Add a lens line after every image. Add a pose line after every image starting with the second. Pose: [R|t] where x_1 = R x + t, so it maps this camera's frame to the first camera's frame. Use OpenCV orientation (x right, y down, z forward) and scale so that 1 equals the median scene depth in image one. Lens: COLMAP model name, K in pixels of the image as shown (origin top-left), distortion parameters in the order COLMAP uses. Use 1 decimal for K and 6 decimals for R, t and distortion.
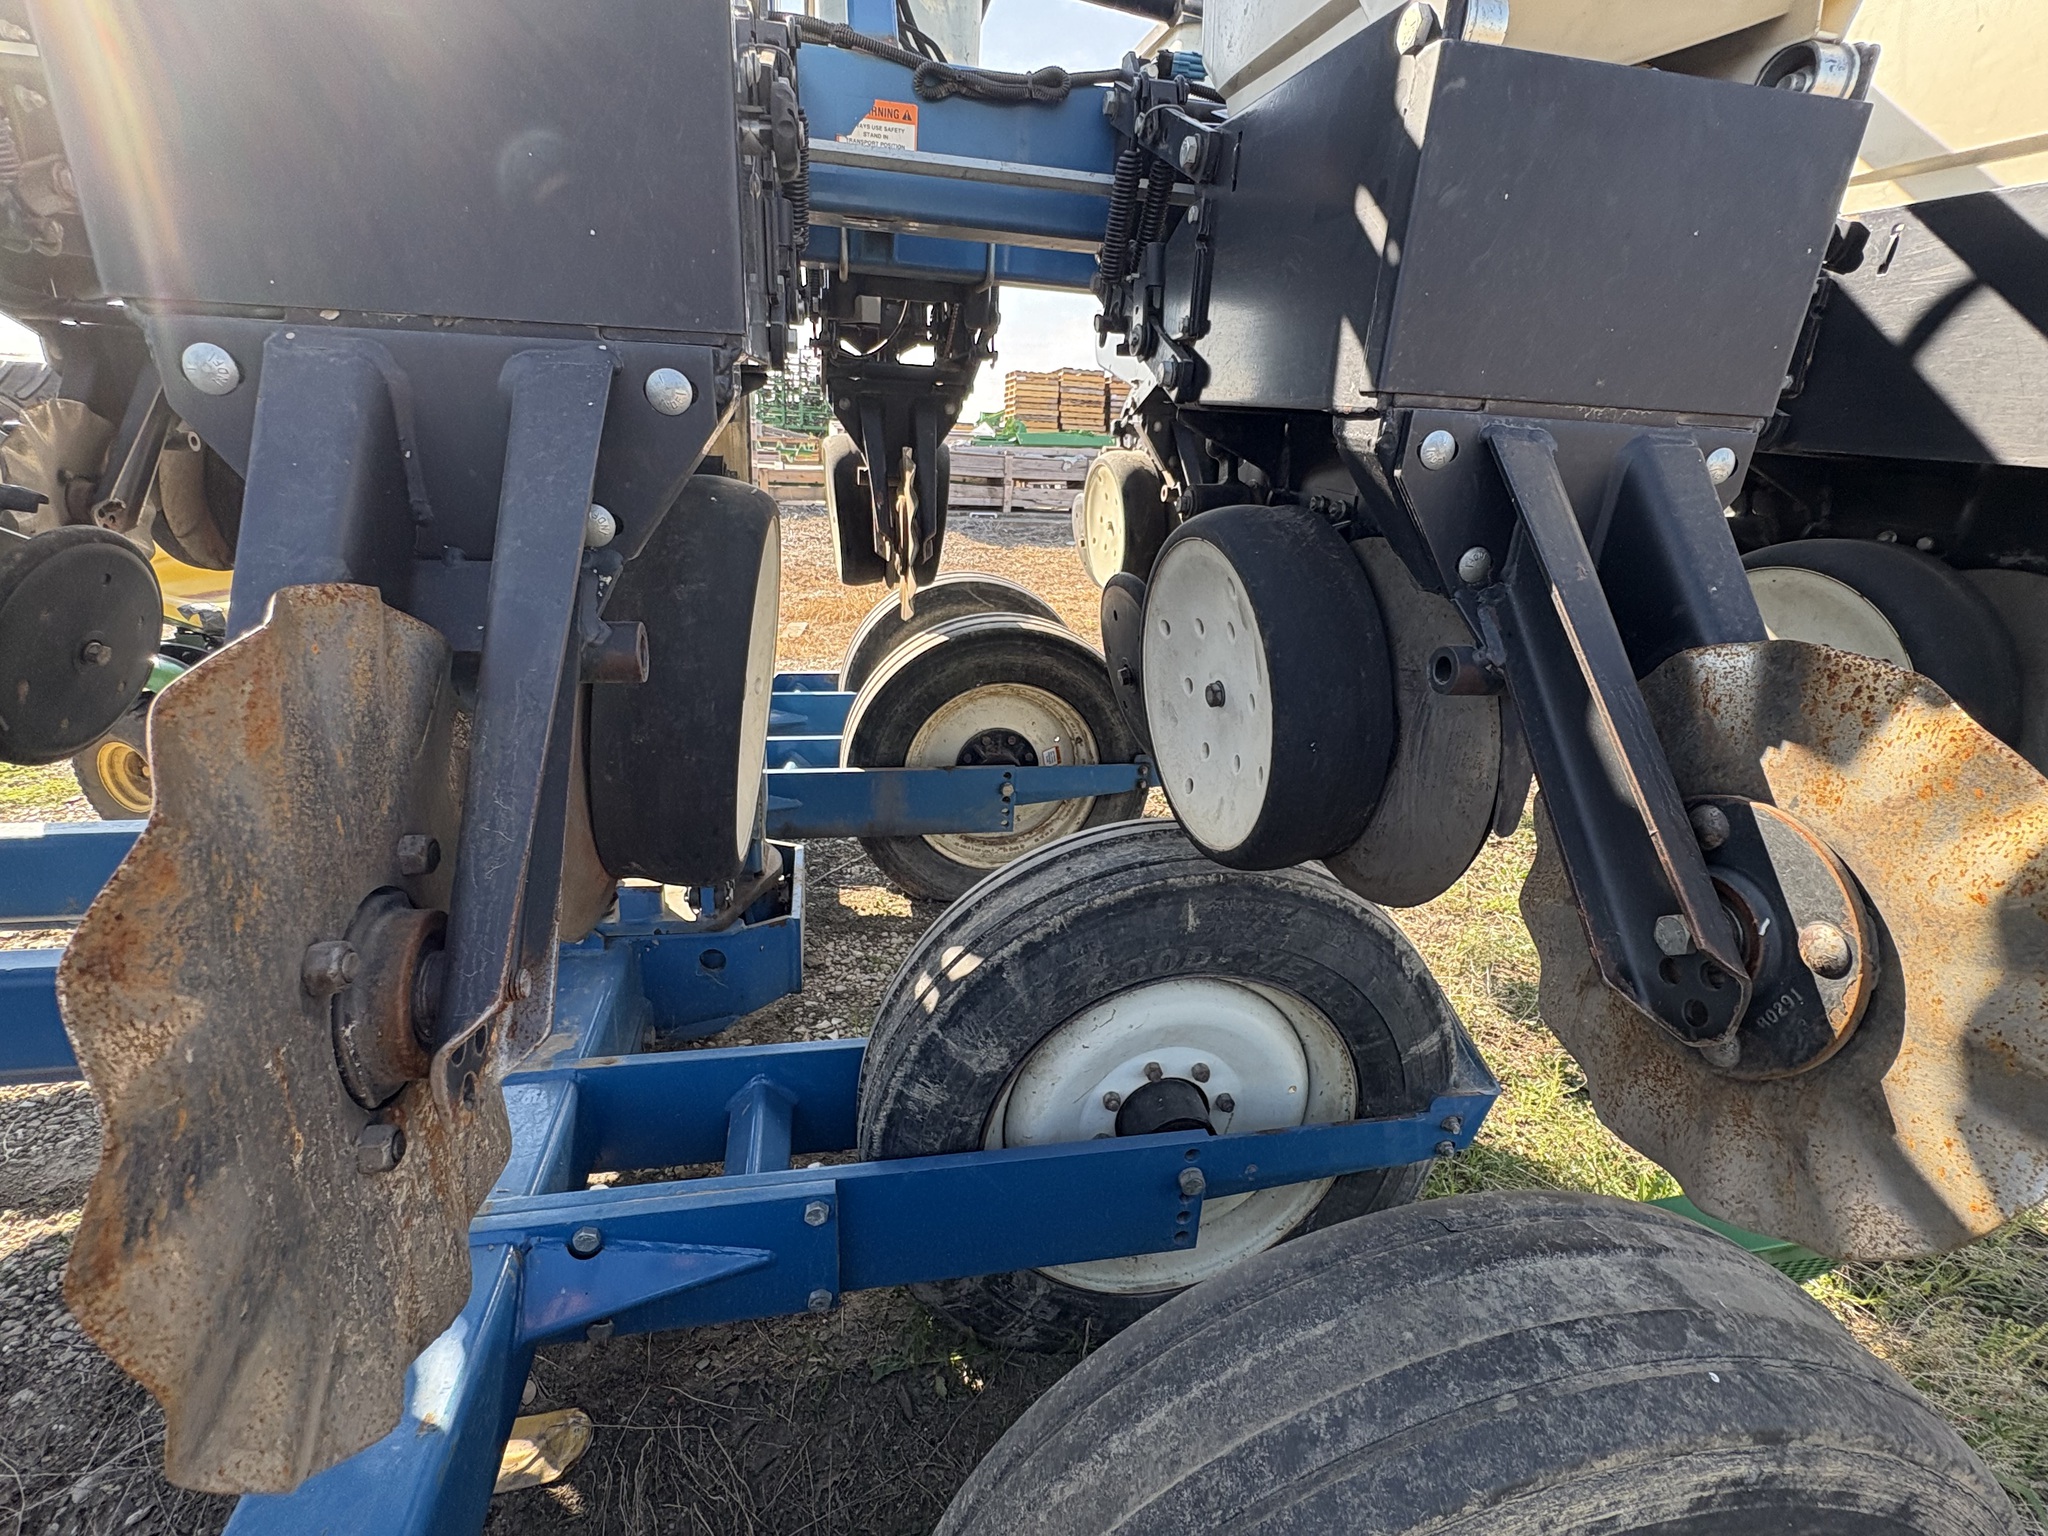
lens RADIAL K [[956.2, 0, 1026.2], [0, 956.2, 770.8], [0, 0, 1]] dist [0.000492, 0.000243]
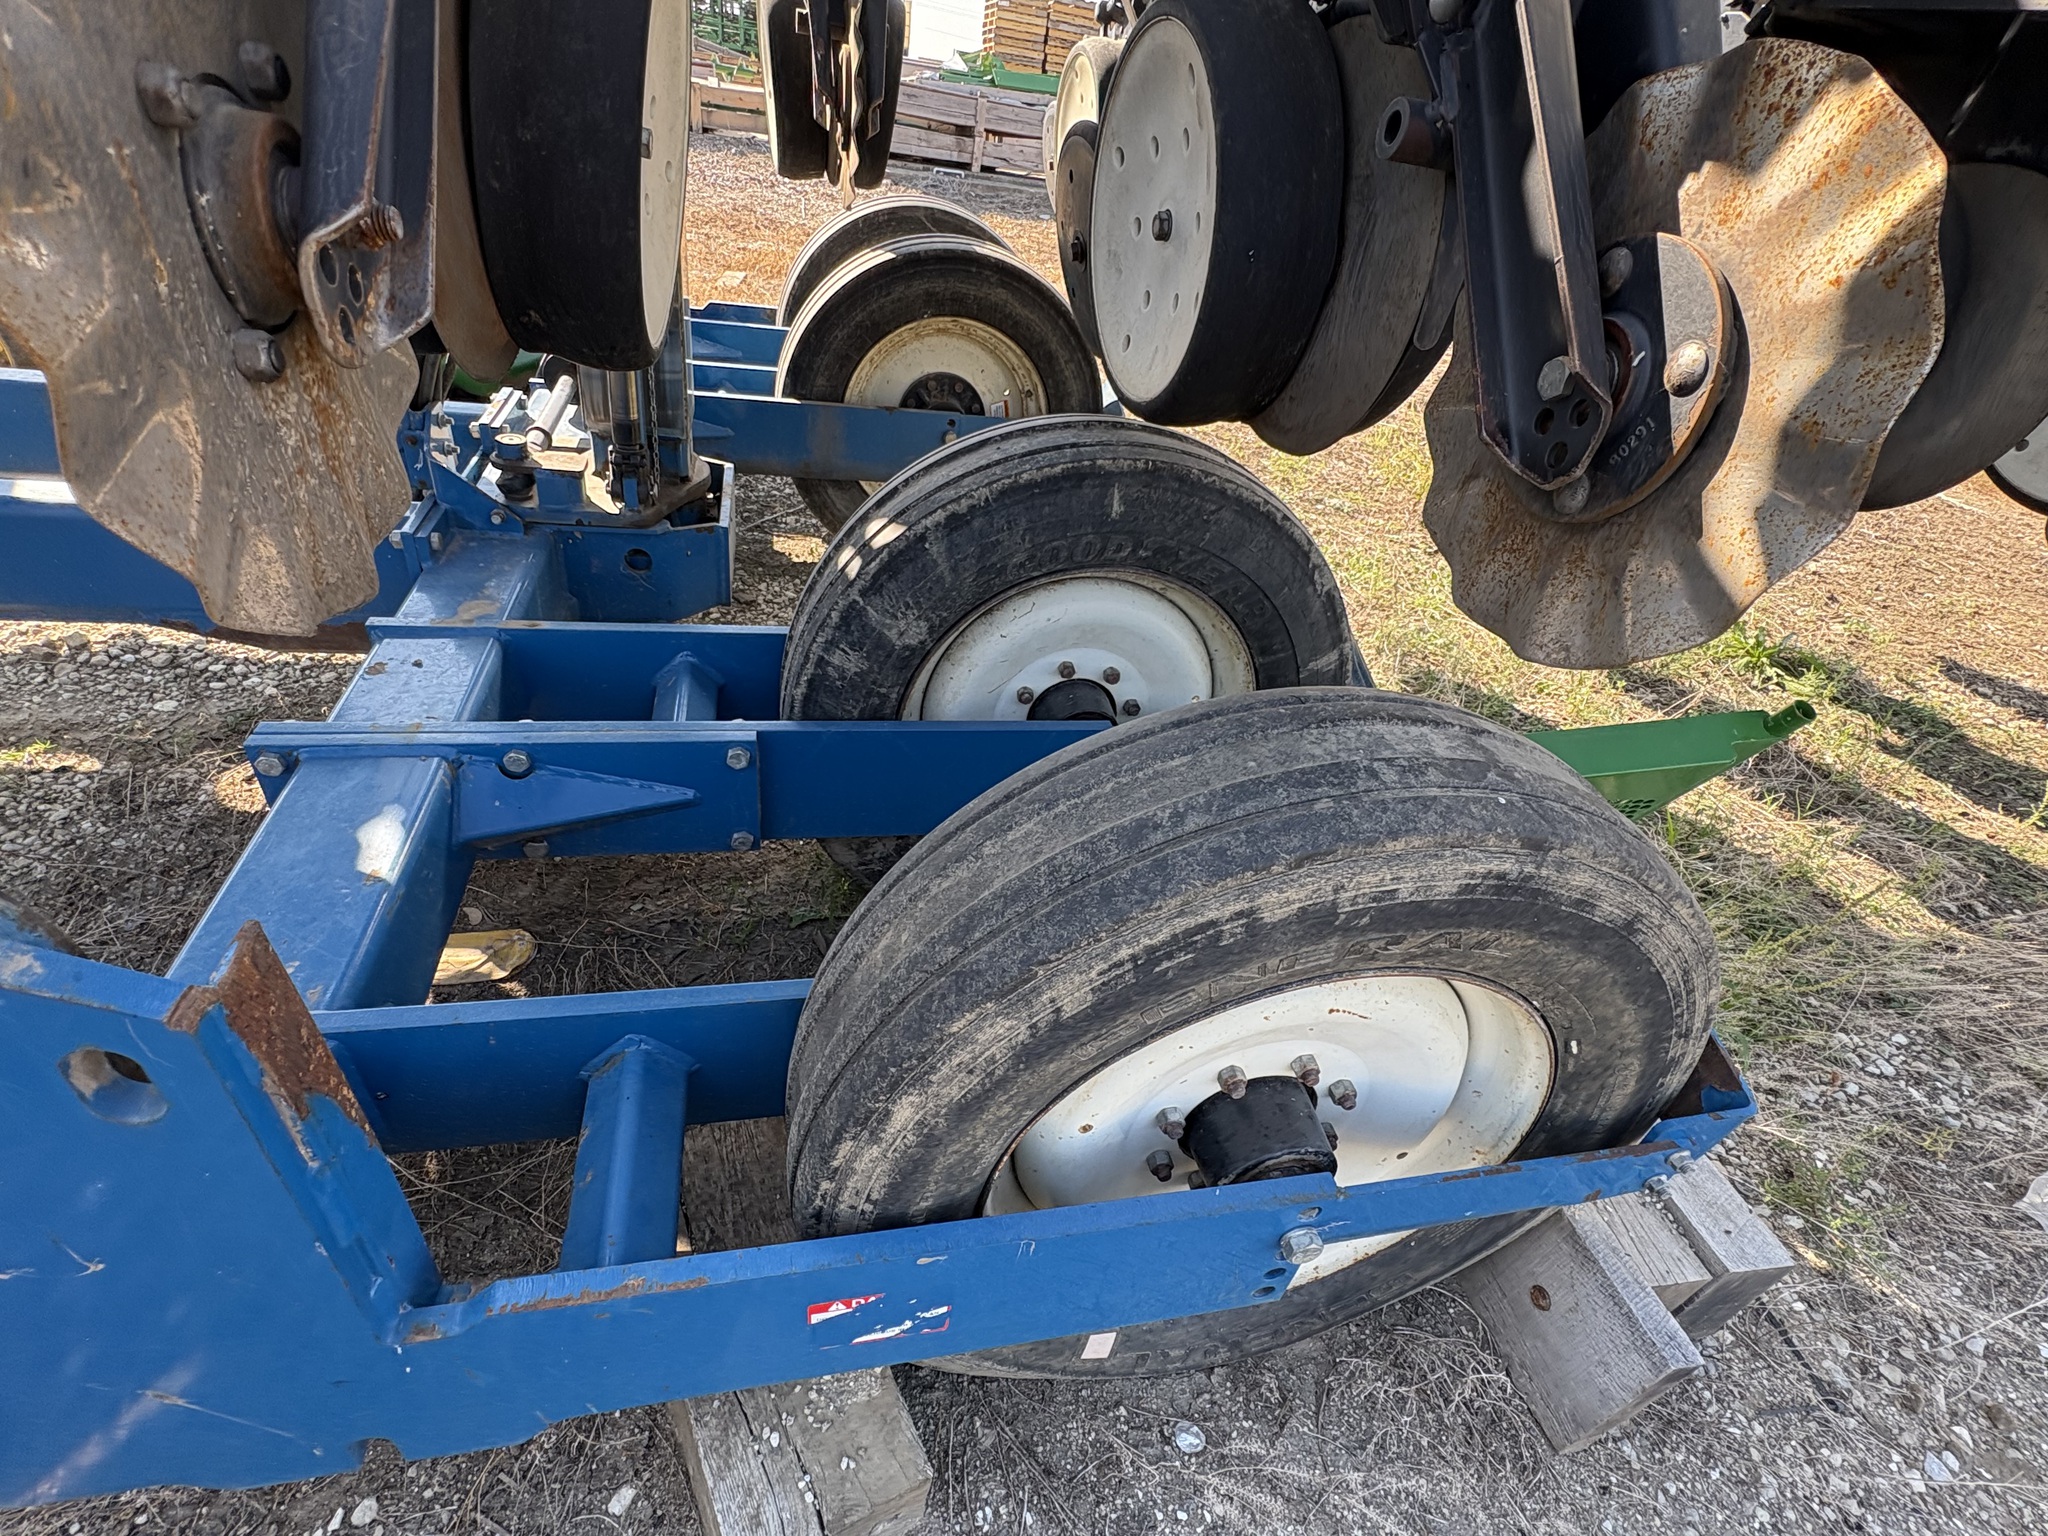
lens RADIAL K [[956.2, 0, 1024.3], [0, 956.2, 768.6], [0, 0, 1]] dist [0.000492, 0.000243]
pose [[0.995837, 0.064310, 0.064599, 0.034452], [-0.079580, 0.958975, 0.272092, 0.182889], [-0.044451, -0.276100, 0.960100, -0.046668]]
